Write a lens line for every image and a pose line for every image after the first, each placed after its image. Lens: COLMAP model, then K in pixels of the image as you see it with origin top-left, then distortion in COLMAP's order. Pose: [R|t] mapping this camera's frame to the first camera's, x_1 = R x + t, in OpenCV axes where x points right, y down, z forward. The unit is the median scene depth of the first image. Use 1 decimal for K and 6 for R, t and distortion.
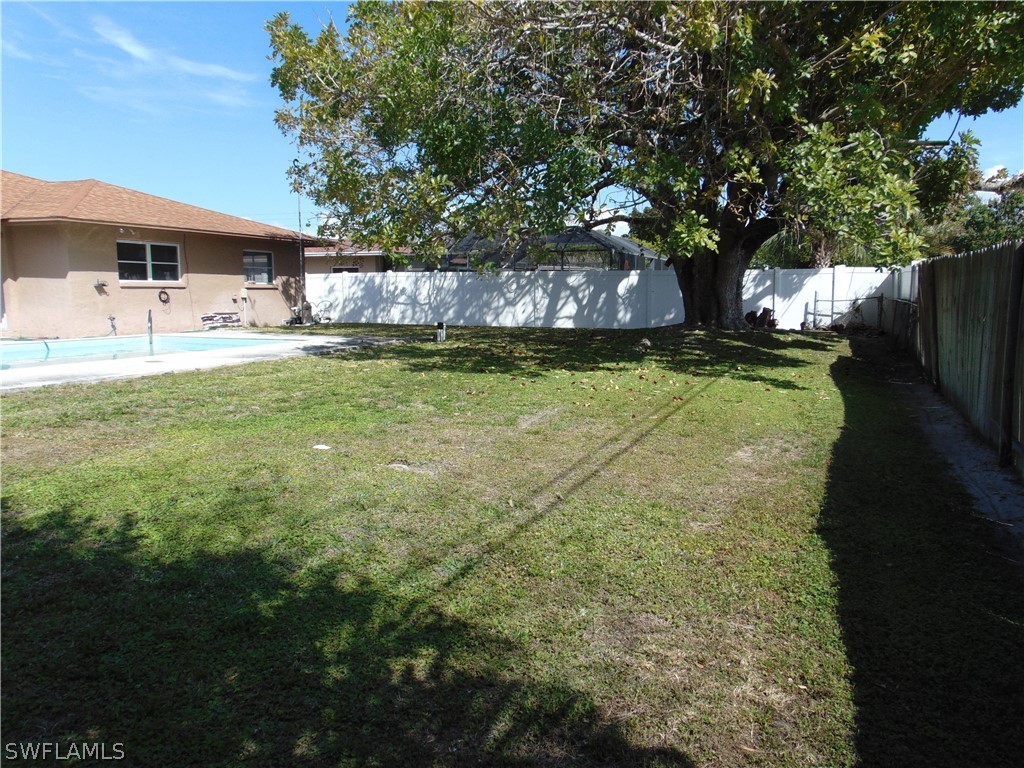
lens RADIAL K [[779.7, 0, 526.8], [0, 779.7, 362.5], [0, 0, 1]] dist [-0.014417, 0.063728]
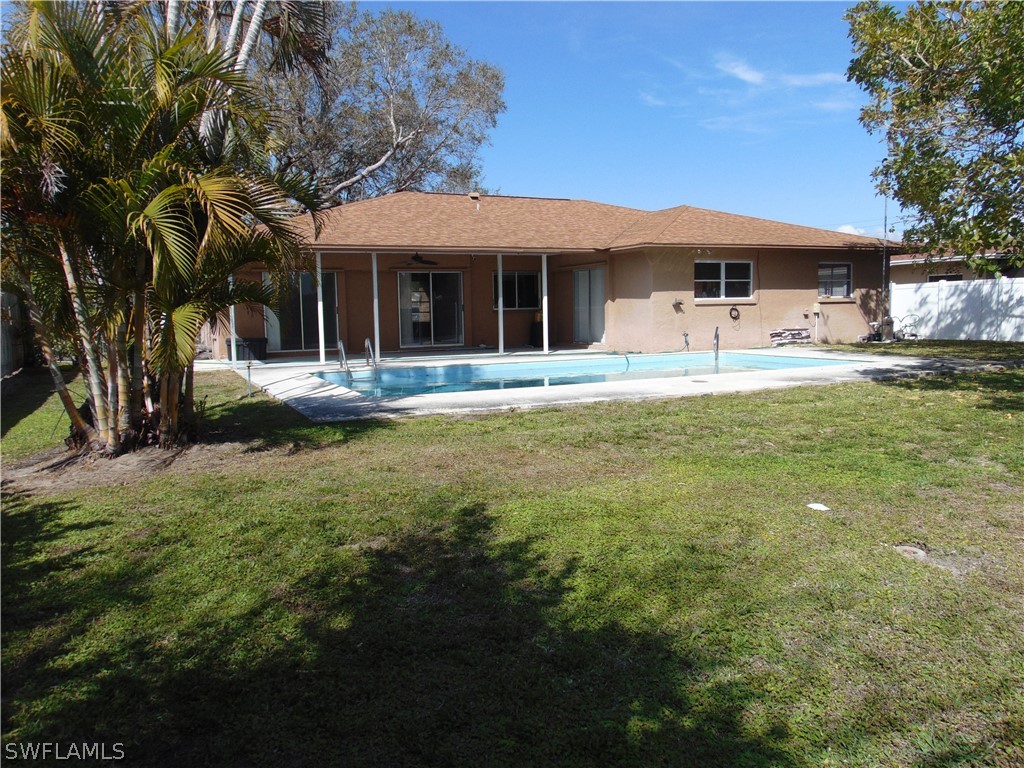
lens RADIAL K [[779.7, 0, 511.8], [0, 779.7, 384.8], [0, 0, 1]] dist [-0.014417, 0.063728]
pose [[0.732438, 0.053068, -0.678763, 0.019845], [-0.042855, 0.998574, 0.031829, -0.012207], [0.679484, 0.005776, 0.733668, 0.060782]]
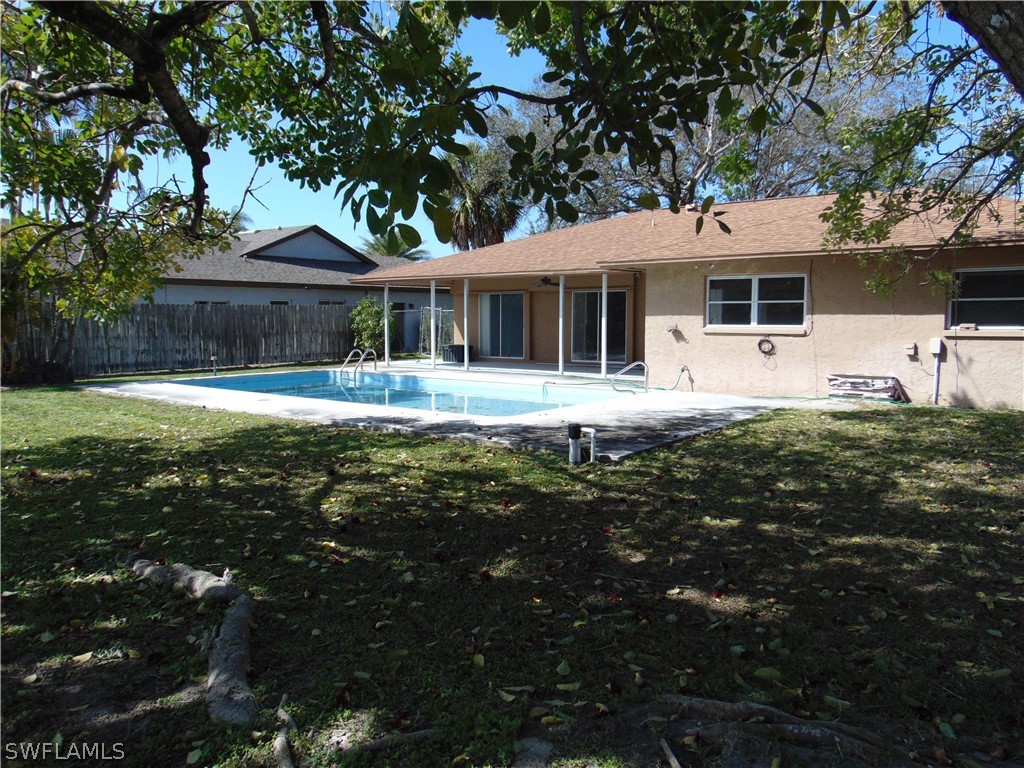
lens RADIAL K [[779.7, 0, 509.7], [0, 779.7, 376.3], [0, 0, 1]] dist [-0.014417, 0.063728]
pose [[-0.253987, 0.064114, -0.965080, 0.355394], [-0.095944, 0.991209, 0.091100, -0.111859], [0.962437, 0.115732, -0.245603, 1.055132]]
